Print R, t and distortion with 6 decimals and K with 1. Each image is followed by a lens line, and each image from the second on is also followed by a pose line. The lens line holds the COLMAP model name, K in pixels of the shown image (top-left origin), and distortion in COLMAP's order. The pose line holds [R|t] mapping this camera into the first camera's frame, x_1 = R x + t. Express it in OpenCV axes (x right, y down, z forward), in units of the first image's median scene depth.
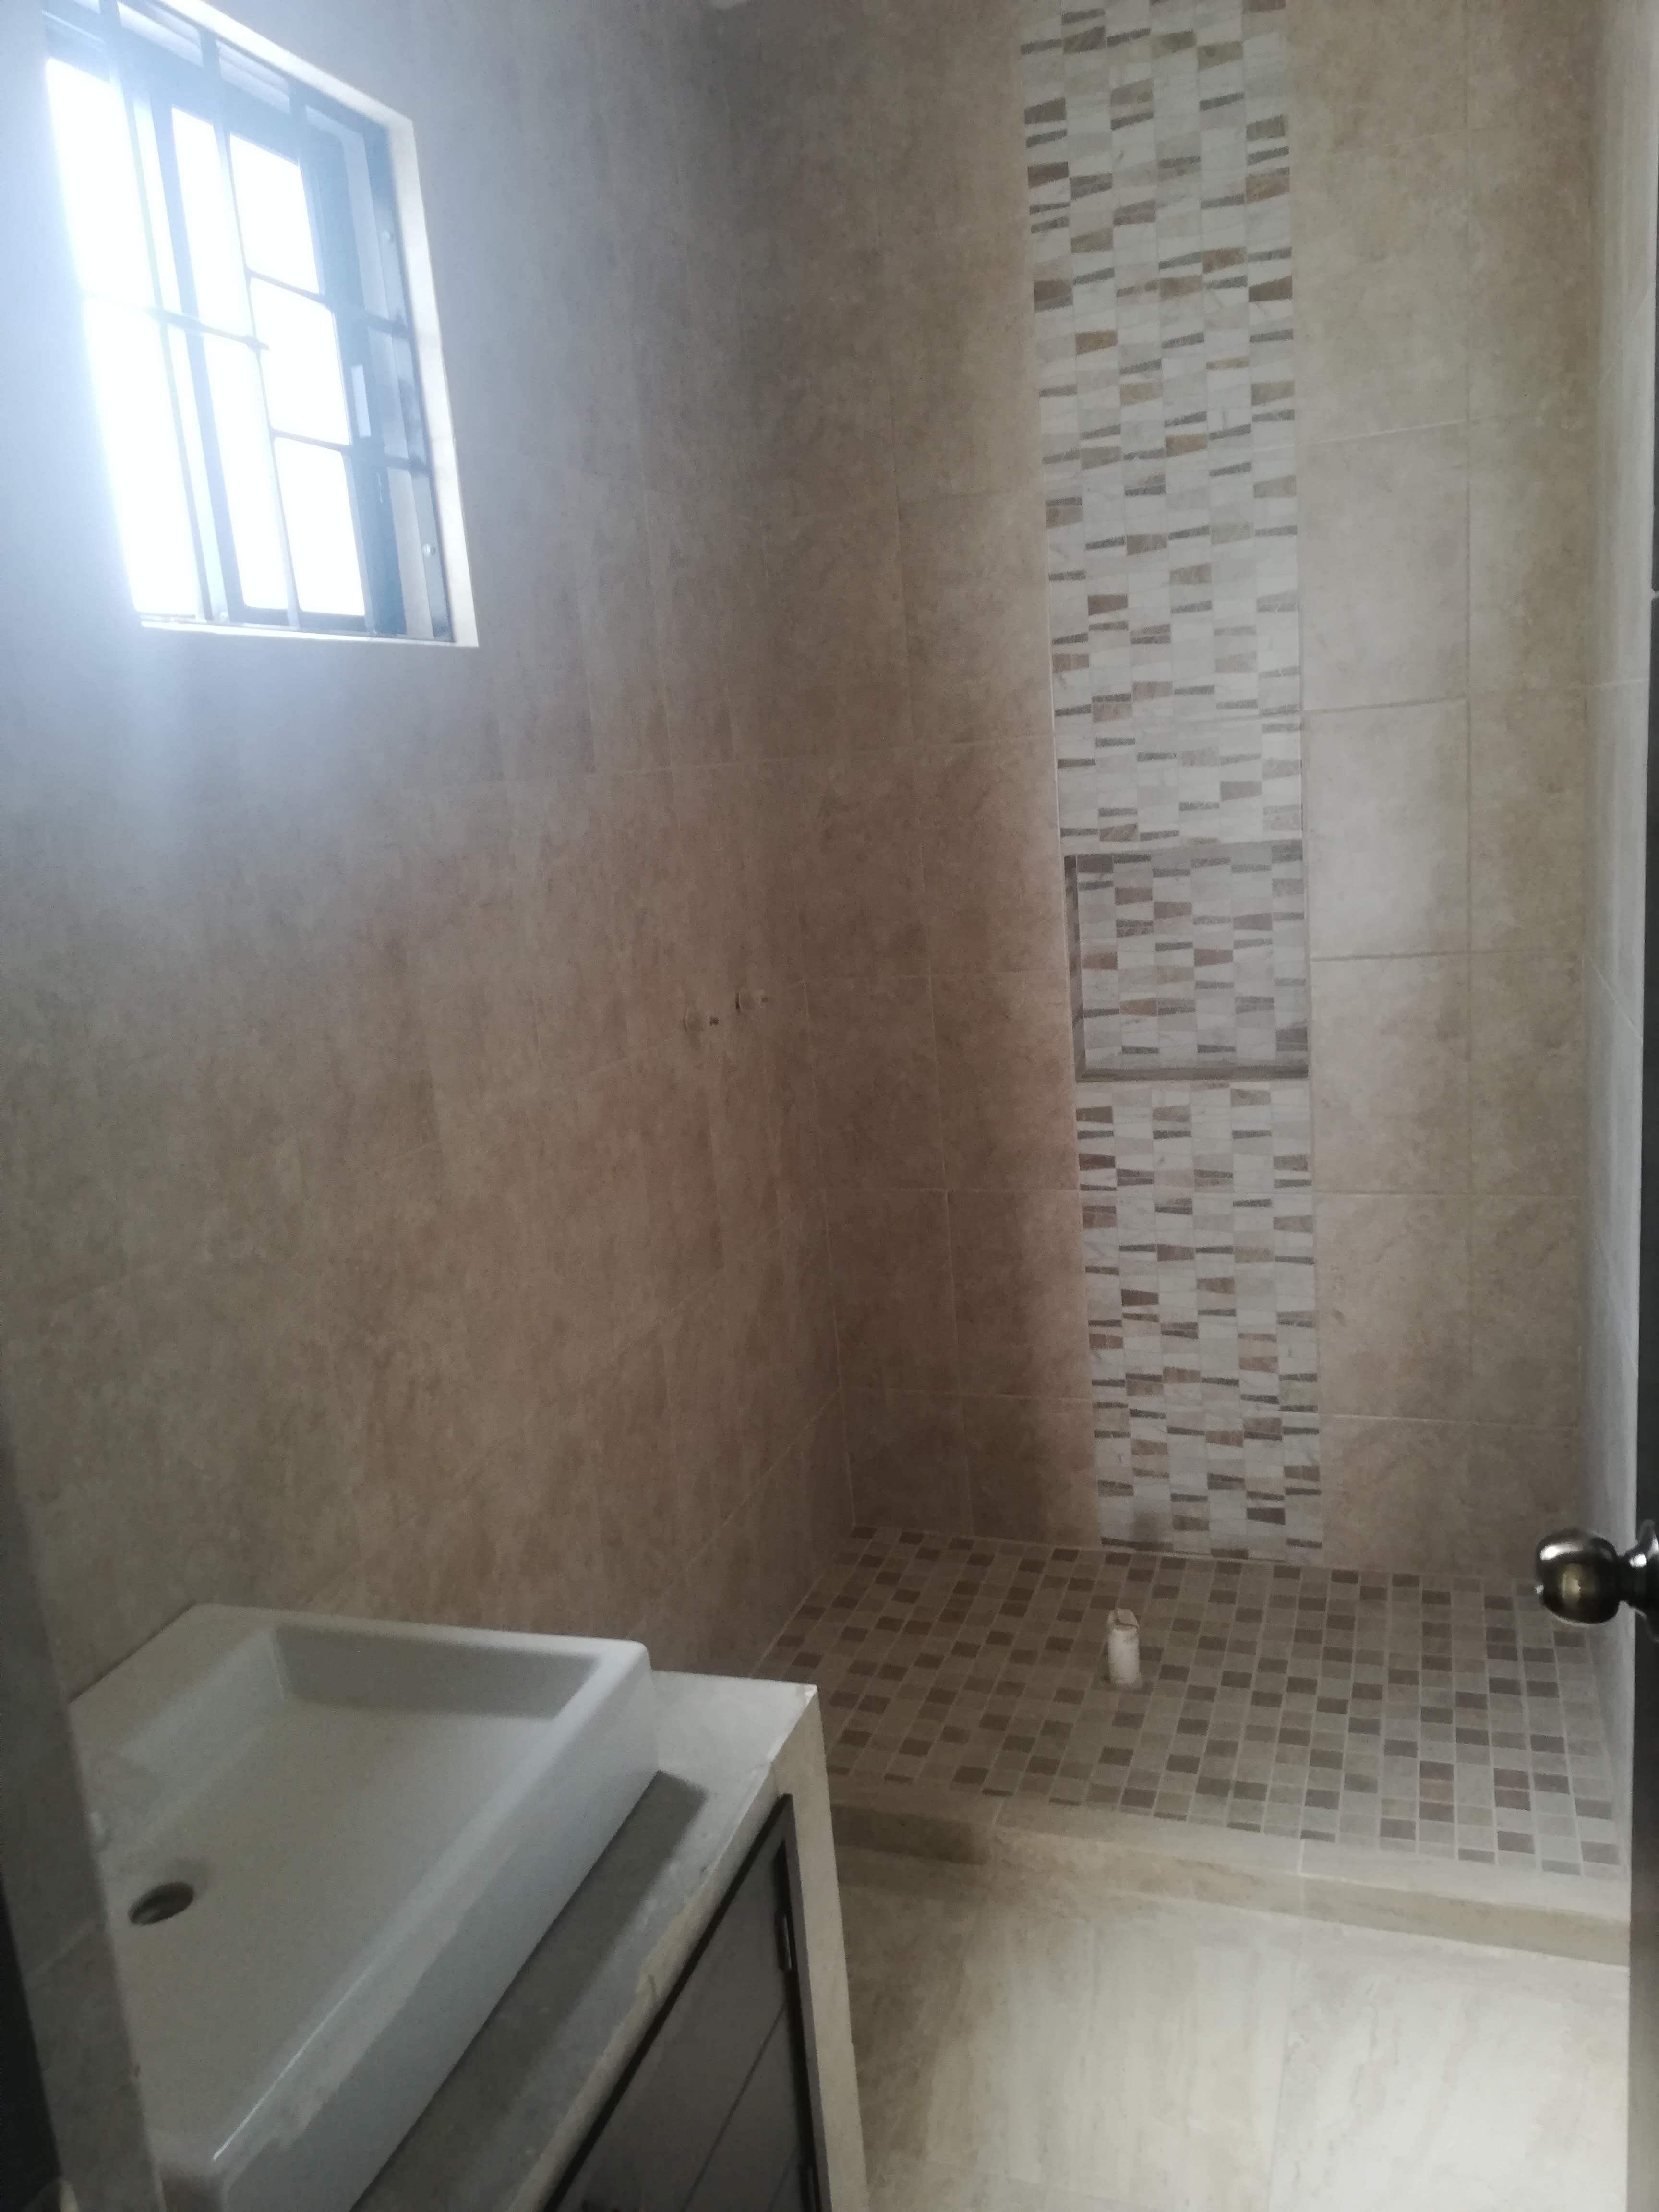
lens RADIAL K [[1628.4, 0, 829.5], [0, 1628.4, 1106.0], [0, 0, 1]] dist [0.021370, -0.000960]
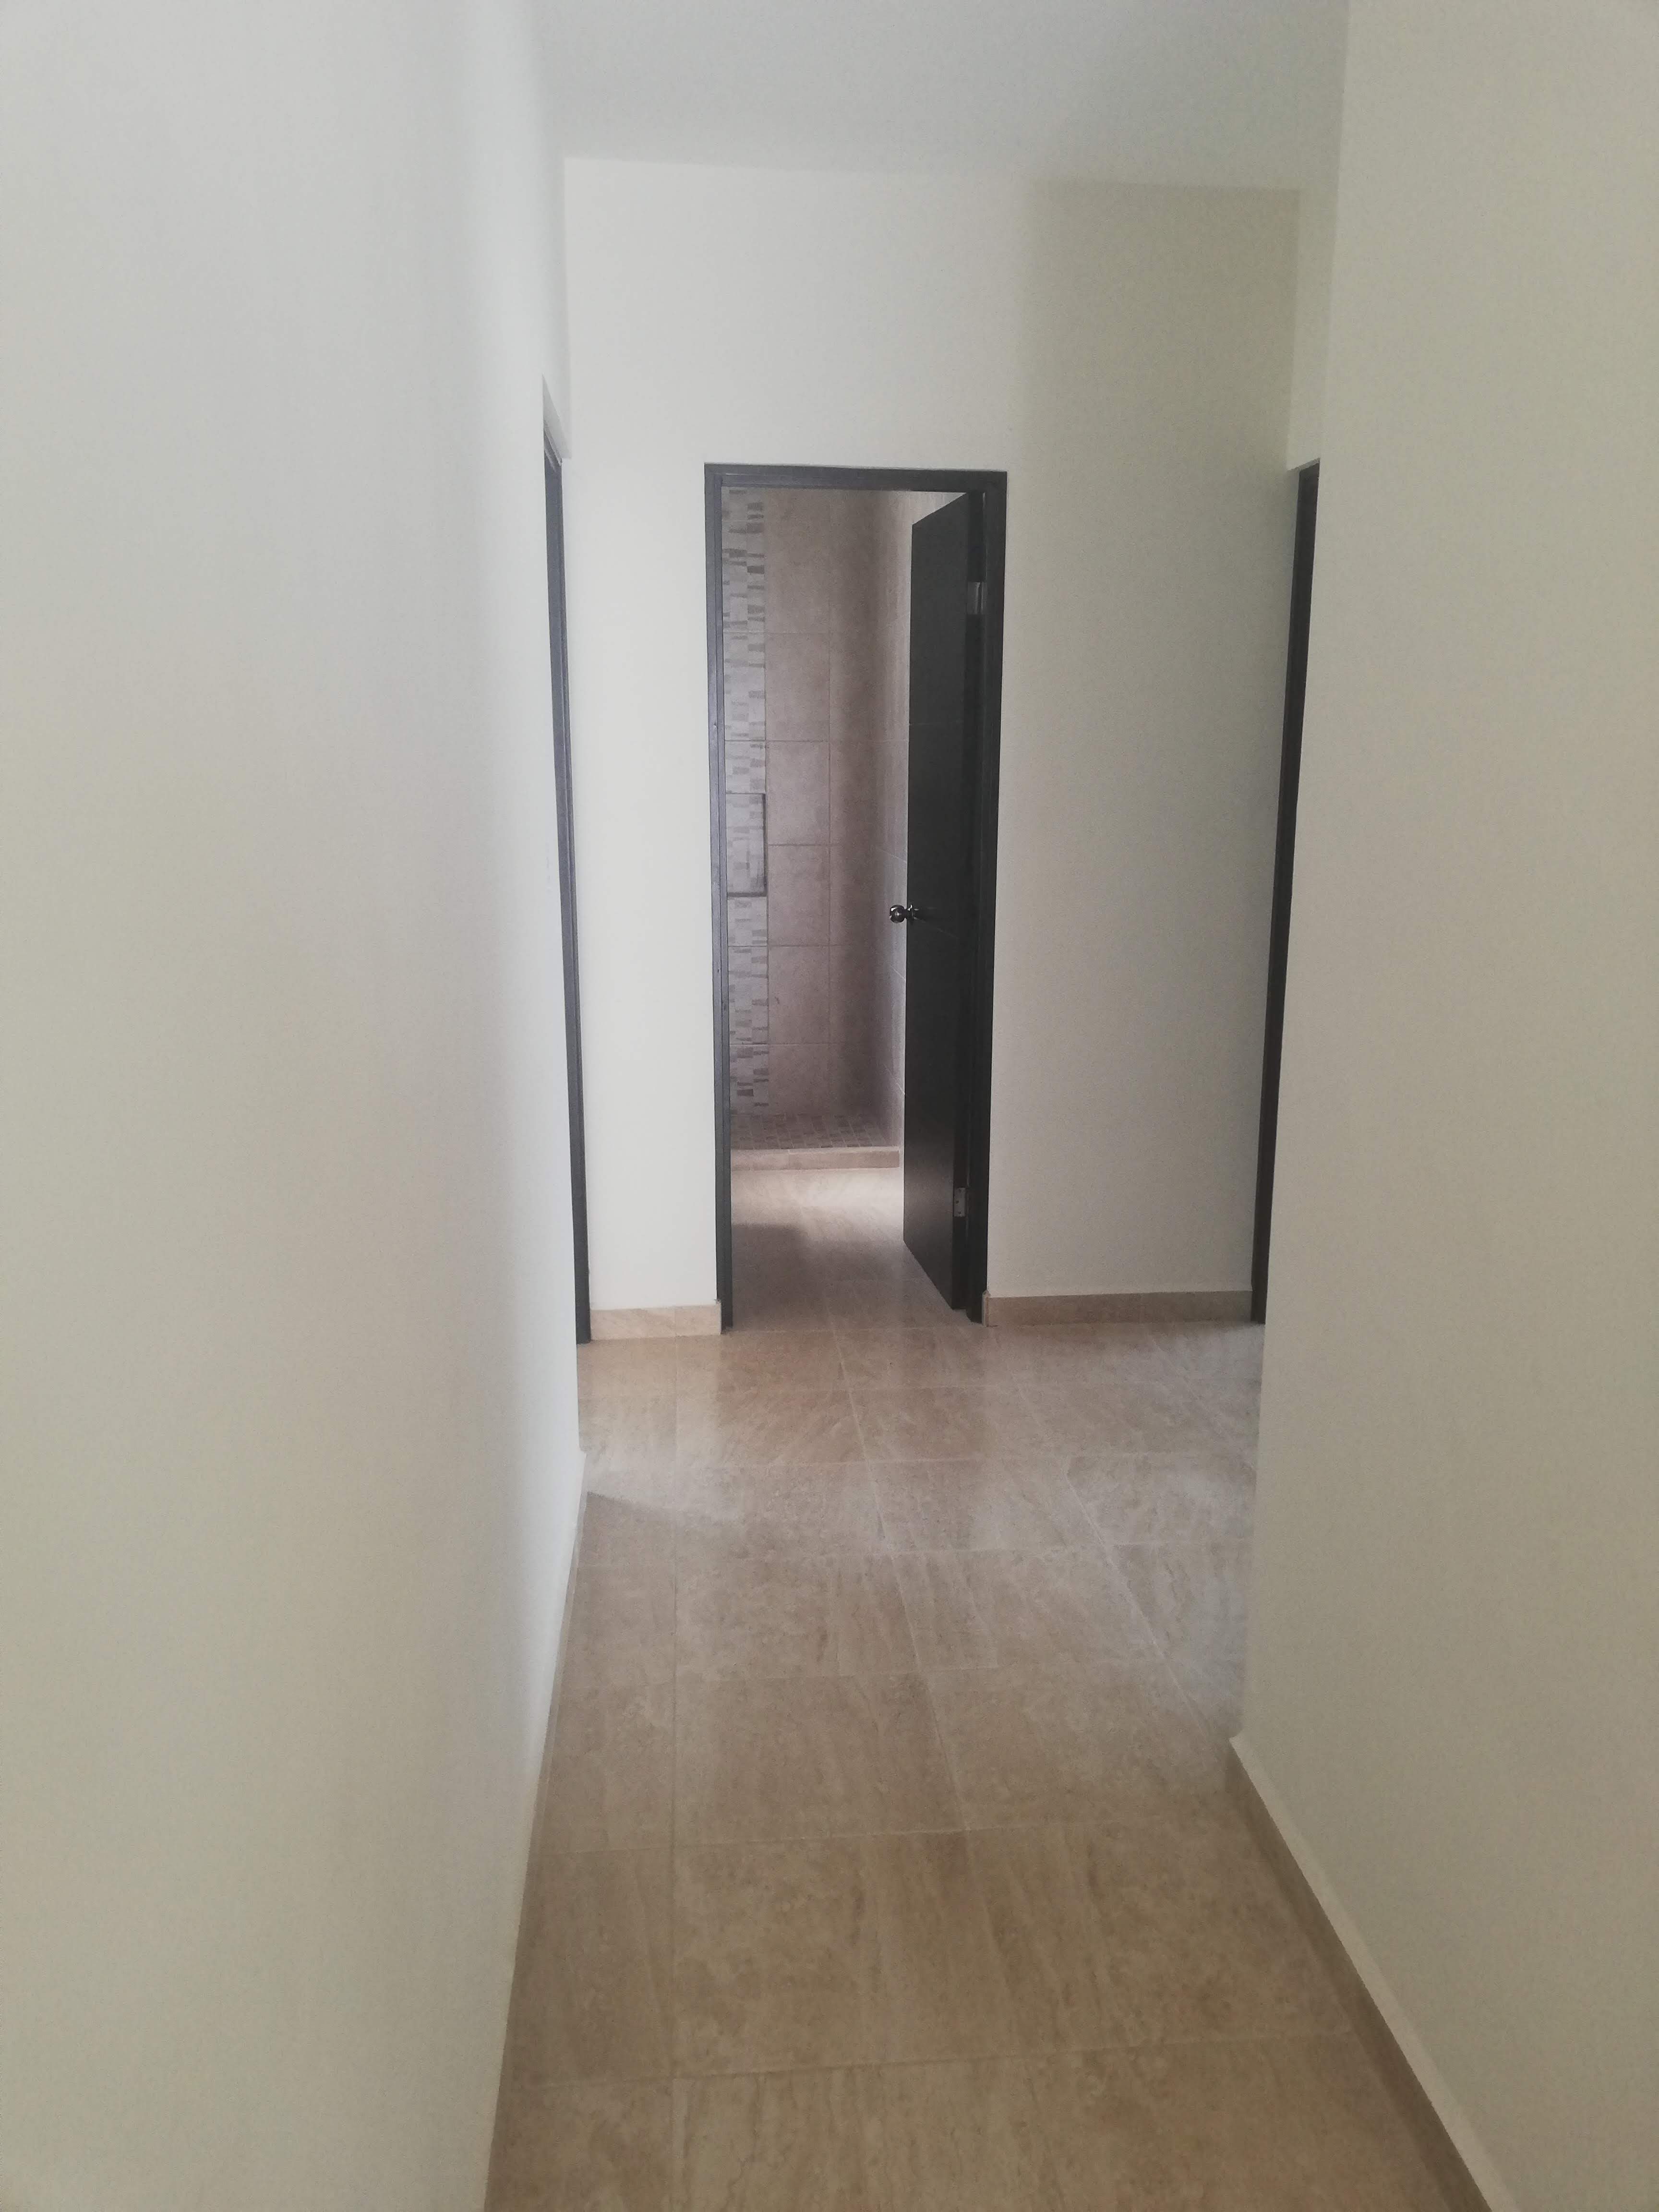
lens RADIAL K [[1628.4, 0, 829.5], [0, 1628.4, 1106.0], [0, 0, 1]] dist [0.021370, -0.000960]
pose [[0.902041, -0.003921, 0.431633, -0.689679], [0.009762, 0.999888, -0.011317, 0.337651], [-0.431541, 0.014422, 0.901978, -1.244010]]
